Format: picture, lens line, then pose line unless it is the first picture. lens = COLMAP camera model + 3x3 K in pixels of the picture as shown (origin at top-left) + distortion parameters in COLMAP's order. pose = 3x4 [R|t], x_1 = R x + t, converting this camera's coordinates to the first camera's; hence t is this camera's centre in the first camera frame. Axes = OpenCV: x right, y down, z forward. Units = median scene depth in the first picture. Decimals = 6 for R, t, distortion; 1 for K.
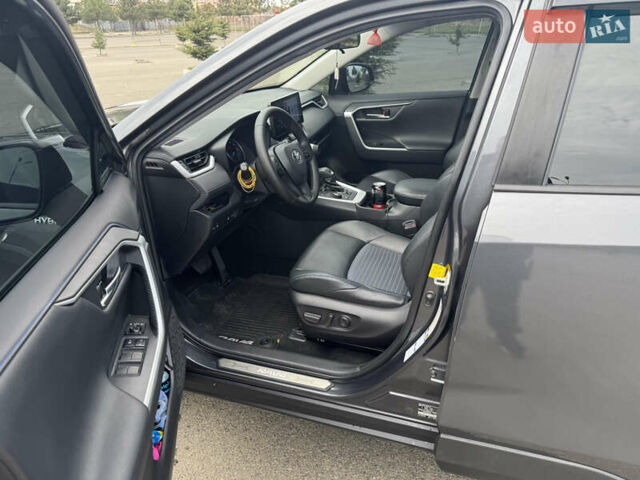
lens RADIAL K [[462.3, 0, 317.2], [0, 462.3, 240.4], [0, 0, 1]] dist [0.031412, -0.031839]
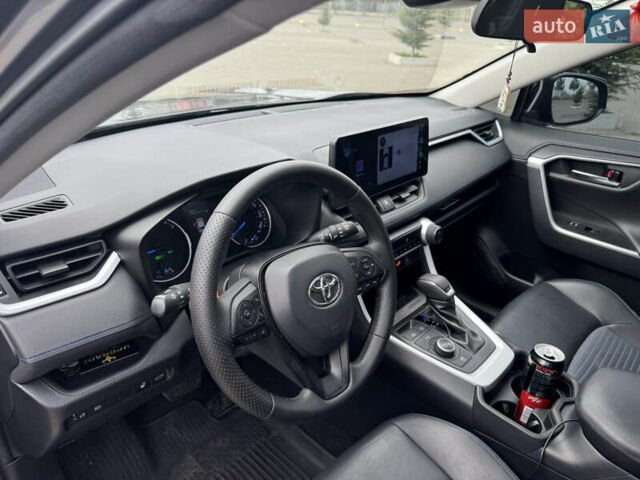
lens RADIAL K [[462.3, 0, 322.3], [0, 462.3, 238.9], [0, 0, 1]] dist [0.031412, -0.031839]
pose [[0.905641, 0.250266, -0.342318, 0.048900], [-0.243192, 0.967851, 0.064195, -0.156832], [0.347379, 0.025111, 0.937388, 0.393619]]
